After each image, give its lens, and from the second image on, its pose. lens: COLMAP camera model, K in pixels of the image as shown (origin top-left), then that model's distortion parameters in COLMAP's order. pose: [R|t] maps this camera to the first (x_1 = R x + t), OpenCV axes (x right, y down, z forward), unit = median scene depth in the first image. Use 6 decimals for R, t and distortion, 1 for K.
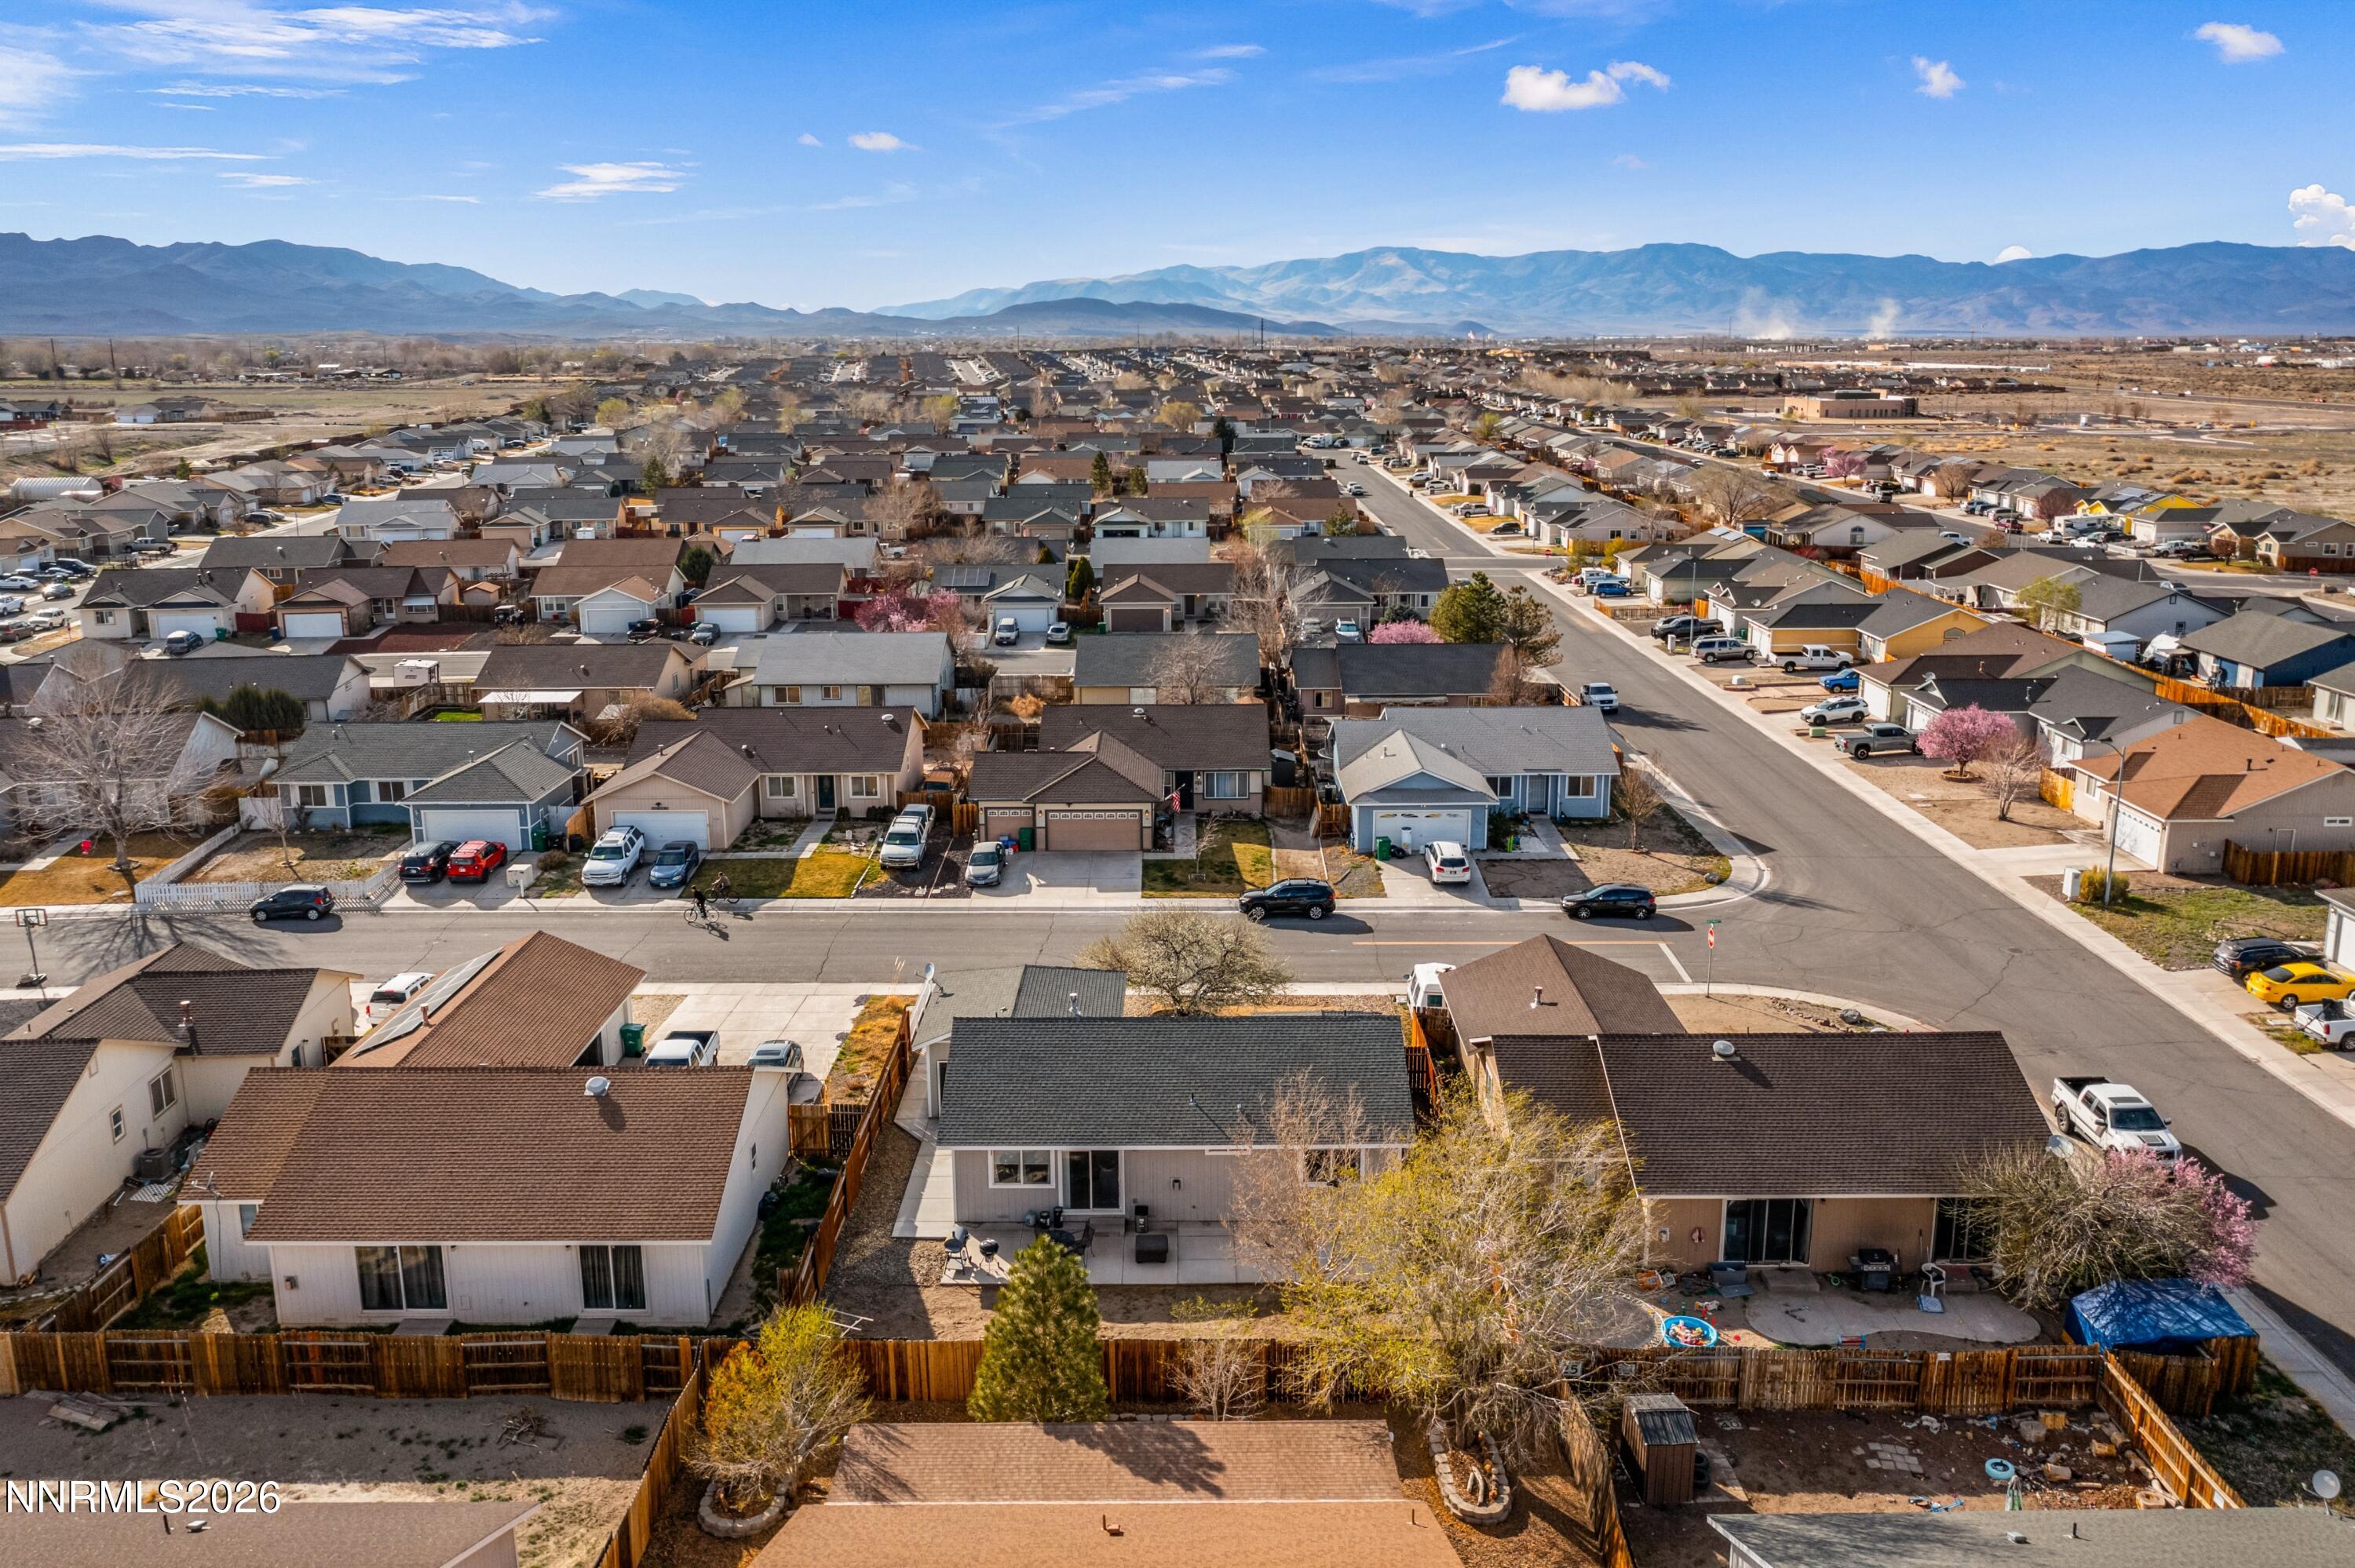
lens RADIAL K [[1851.7, 0, 1178.3], [0, 1851.7, 765.9], [0, 0, 1]] dist [-0.004958, 0.000601]
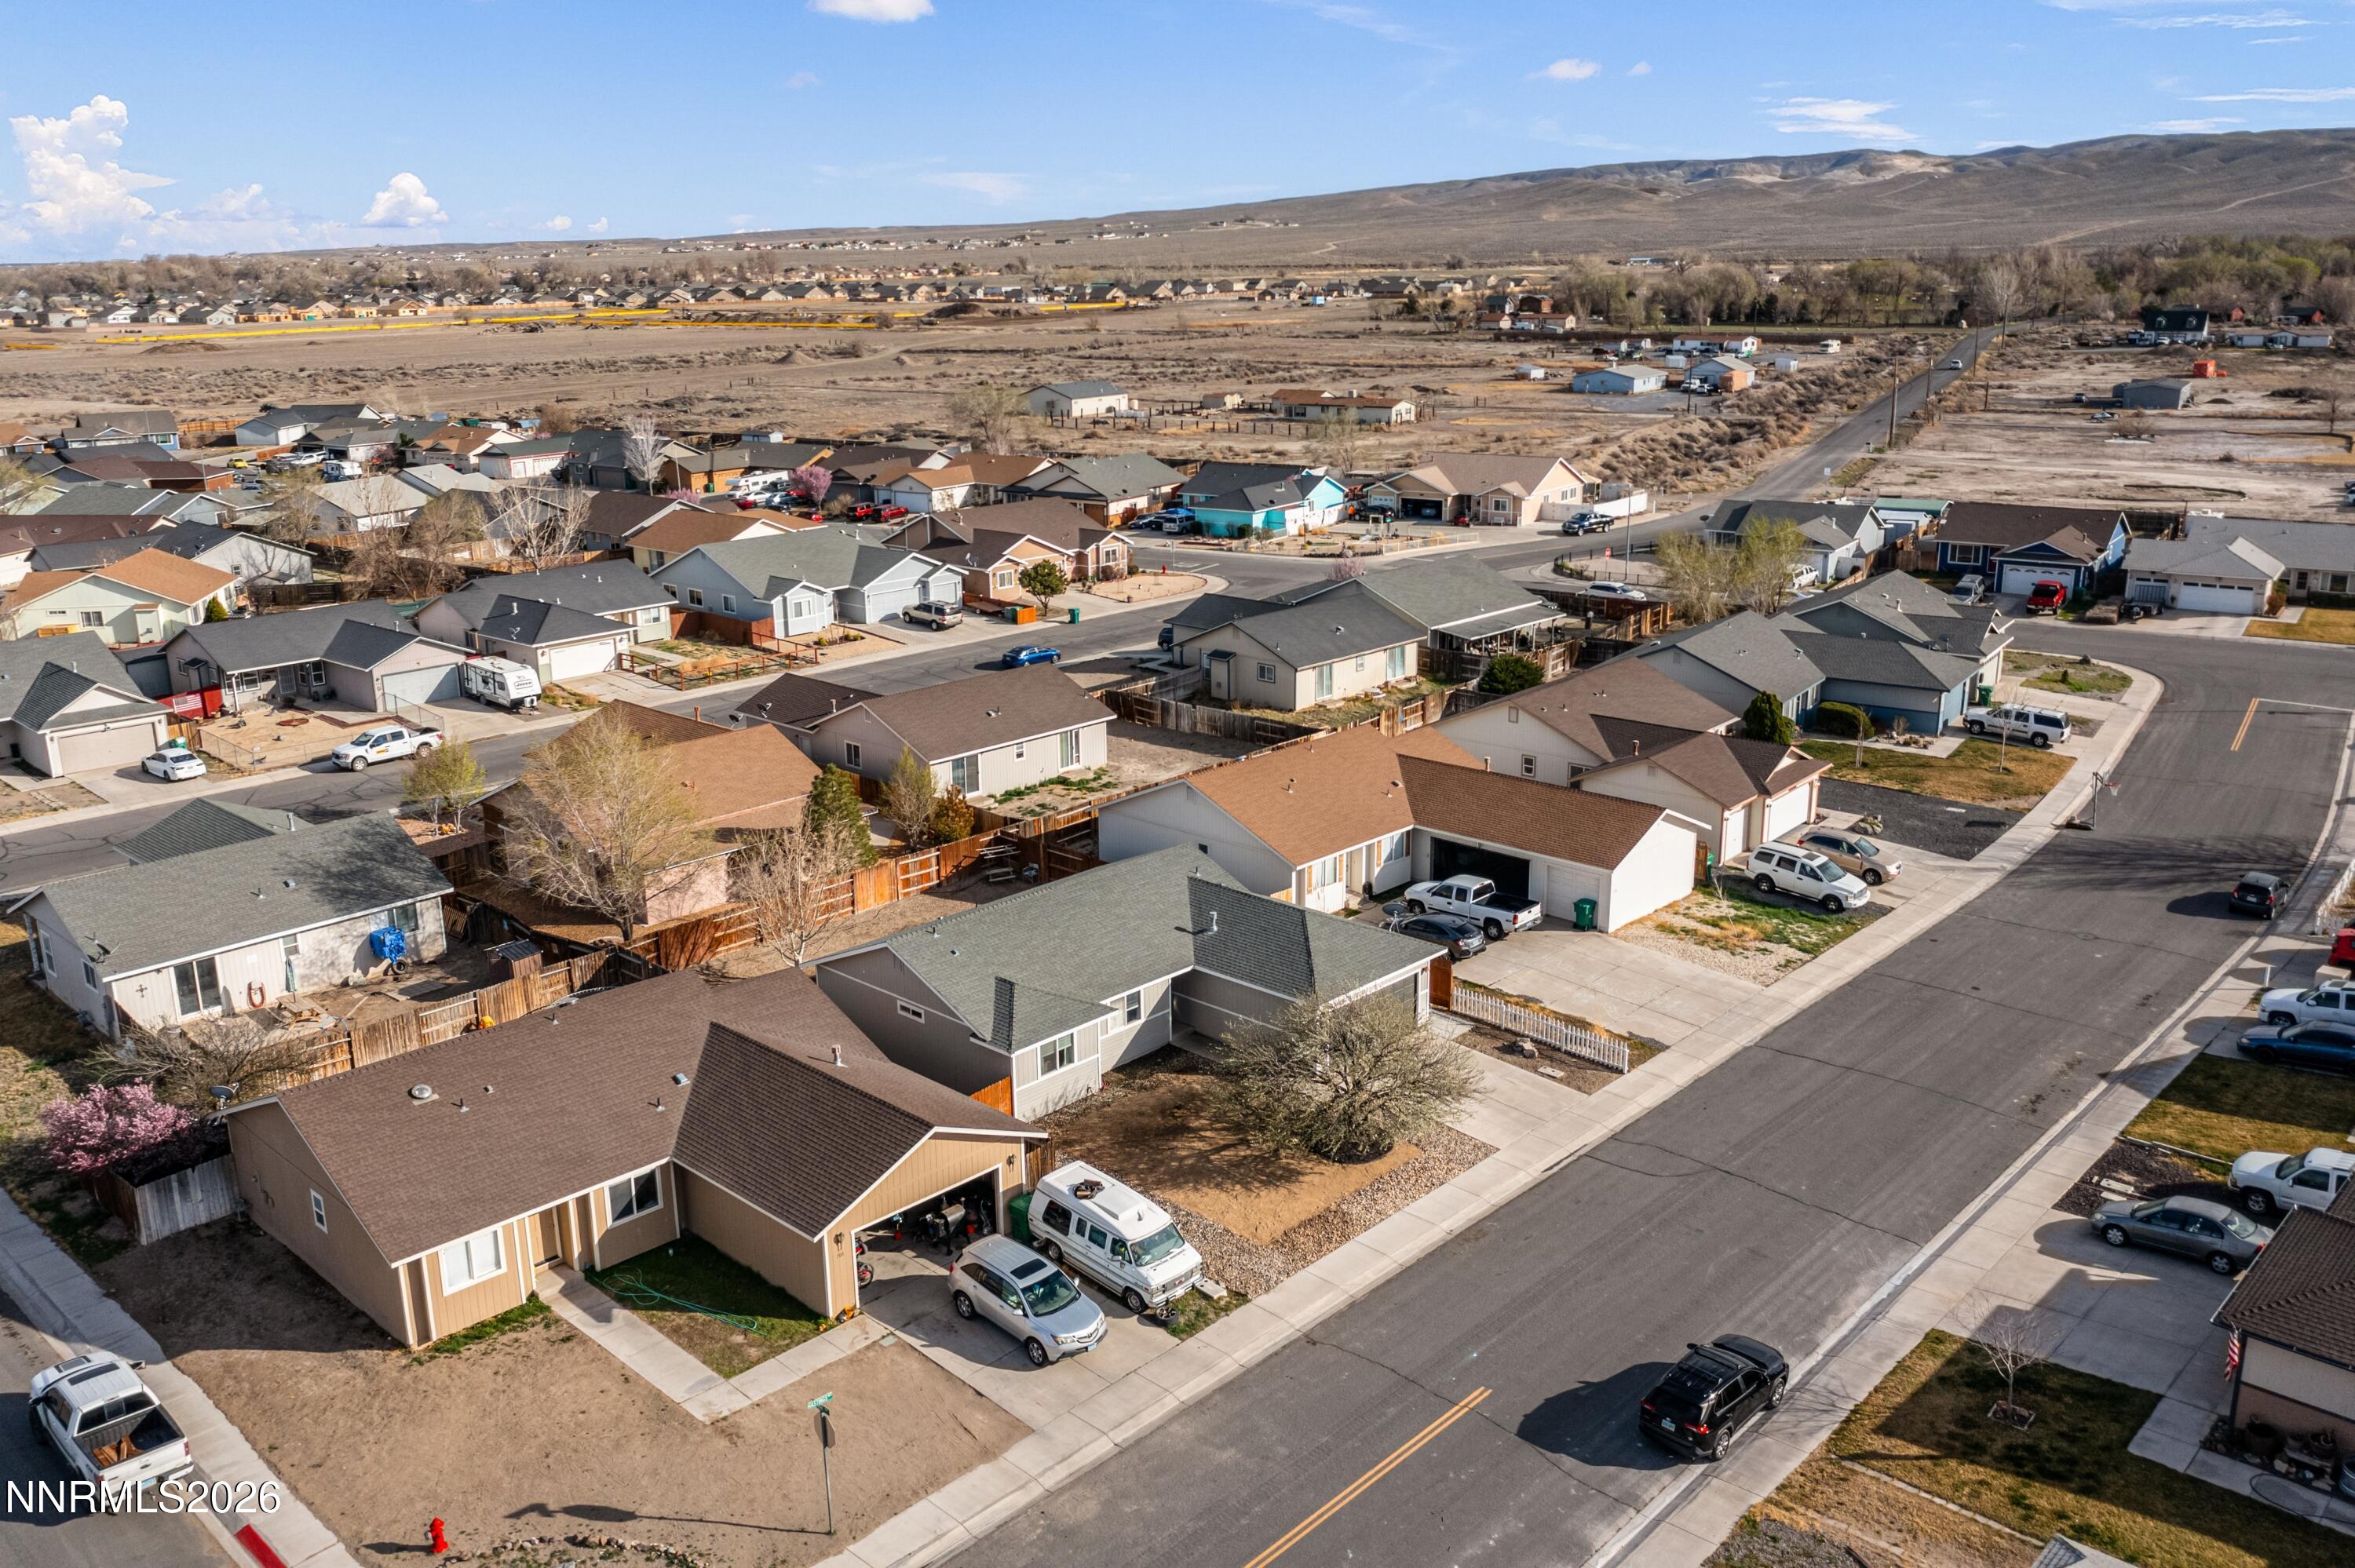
lens RADIAL K [[1851.7, 0, 1178.3], [0, 1851.7, 765.9], [0, 0, 1]] dist [-0.004958, 0.000601]
pose [[-0.684813, 0.199510, -0.700876, 0.398798], [-0.148615, 0.903342, 0.402352, -0.216131], [0.713404, 0.379696, -0.588970, 0.956069]]
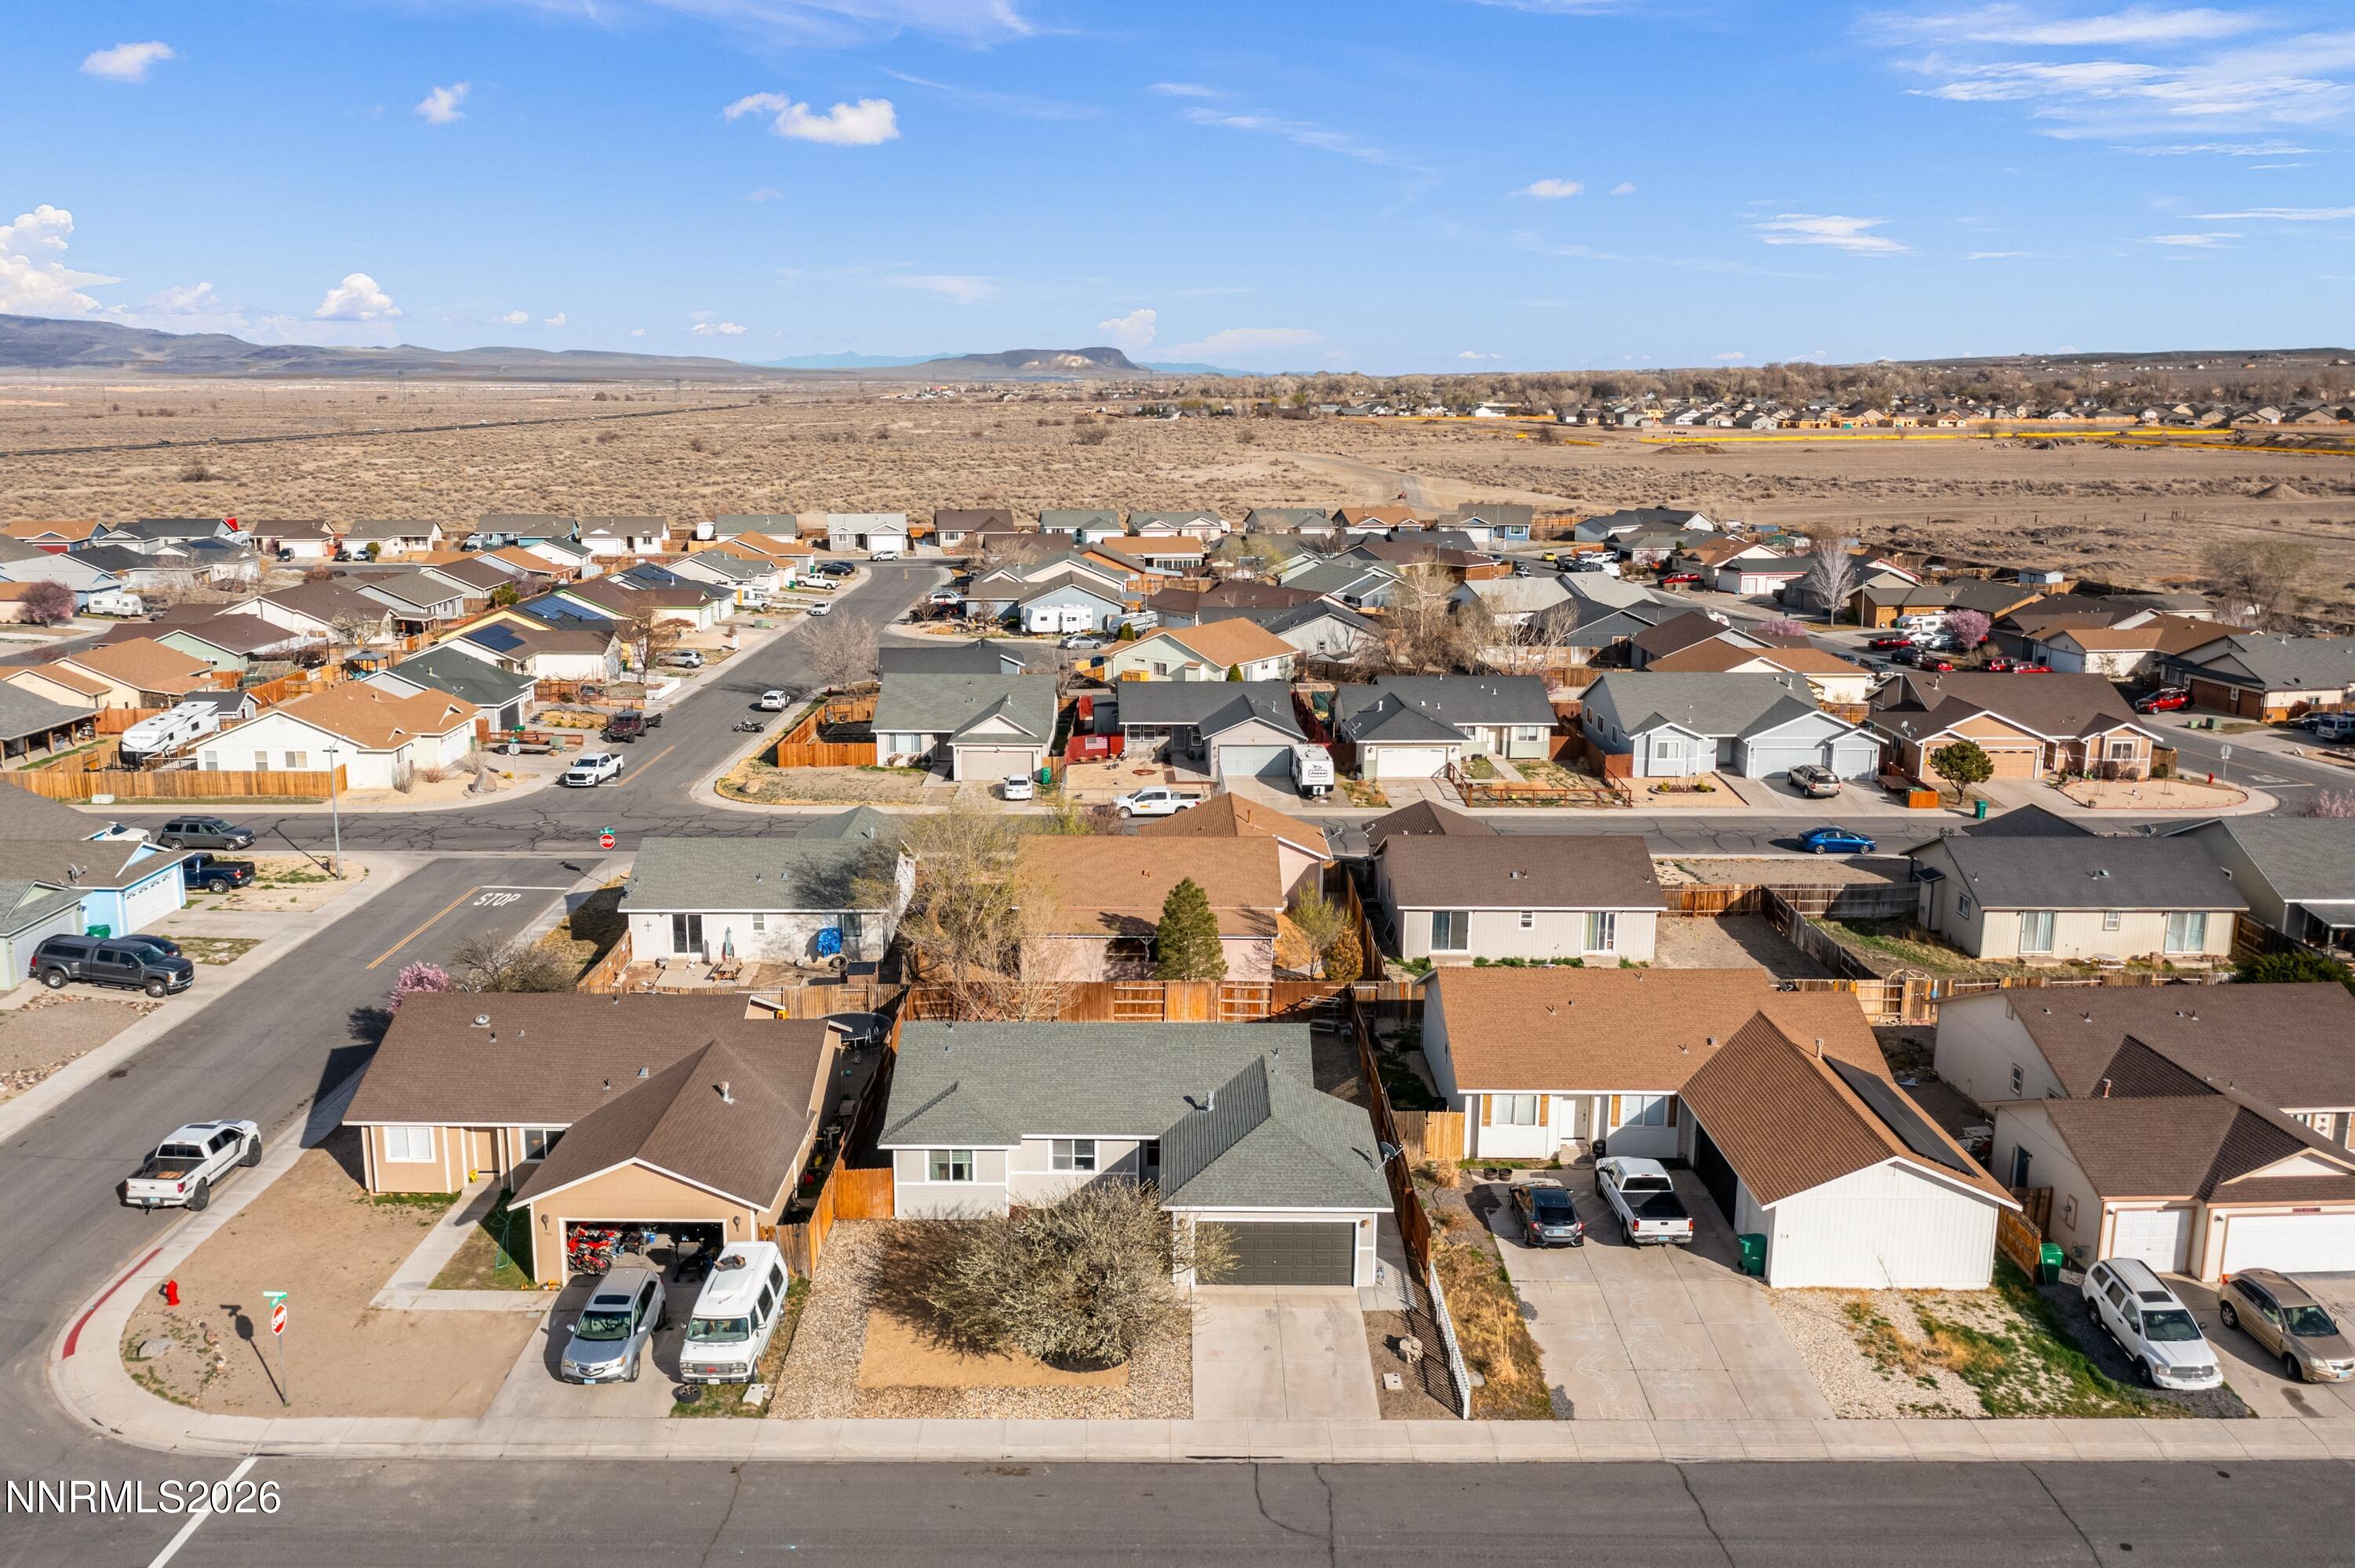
lens RADIAL K [[1886.4, 0, 1182.2], [0, 1886.4, 848.8], [0, 0, 1]] dist [-0.004960, 0.002784]
pose [[-0.999965, -0.001754, -0.008190, -0.020662], [-0.005253, 0.892956, 0.450114, -0.262227], [0.006524, 0.450141, -0.892934, 1.117598]]
